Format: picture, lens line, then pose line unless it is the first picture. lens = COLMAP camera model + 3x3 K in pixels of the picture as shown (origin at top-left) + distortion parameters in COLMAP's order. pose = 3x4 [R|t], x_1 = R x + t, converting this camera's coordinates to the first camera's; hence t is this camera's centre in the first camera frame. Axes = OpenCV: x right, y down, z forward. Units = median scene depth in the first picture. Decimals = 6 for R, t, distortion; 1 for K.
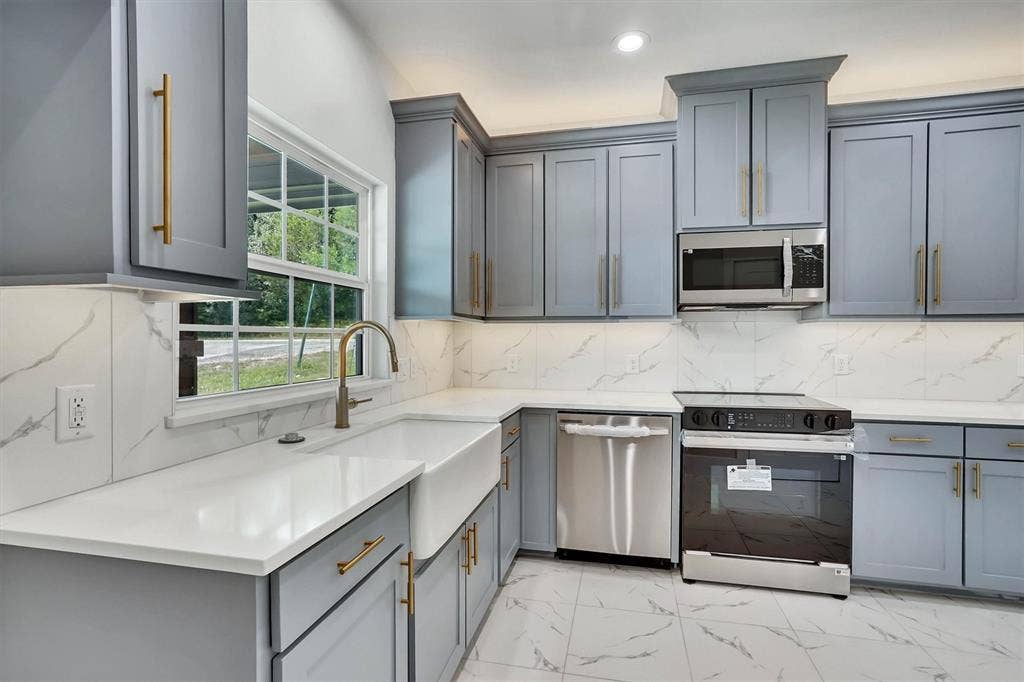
lens RADIAL K [[477.8, 0, 512.7], [0, 477.8, 338.8], [0, 0, 1]] dist [-0.011467, 0.007187]
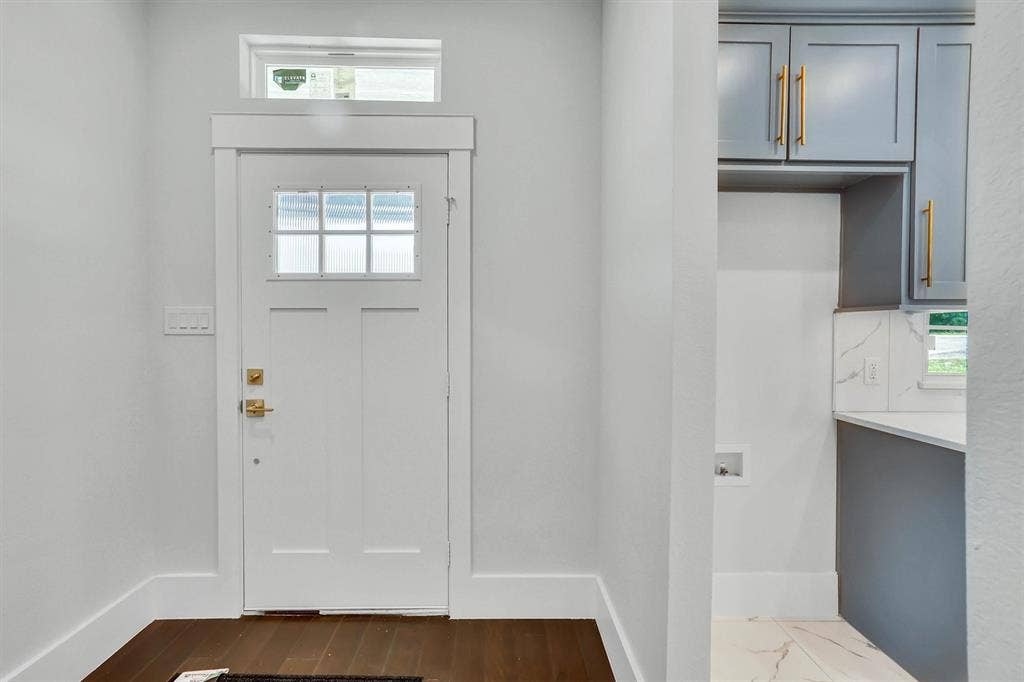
lens RADIAL K [[477.8, 0, 506.6], [0, 477.8, 336.7], [0, 0, 1]] dist [-0.011467, 0.007187]
pose [[0.267571, 0.018817, -0.963354, 0.551386], [-0.011201, 0.999802, 0.016417, -0.005950], [0.963473, 0.006398, 0.267729, -0.946045]]
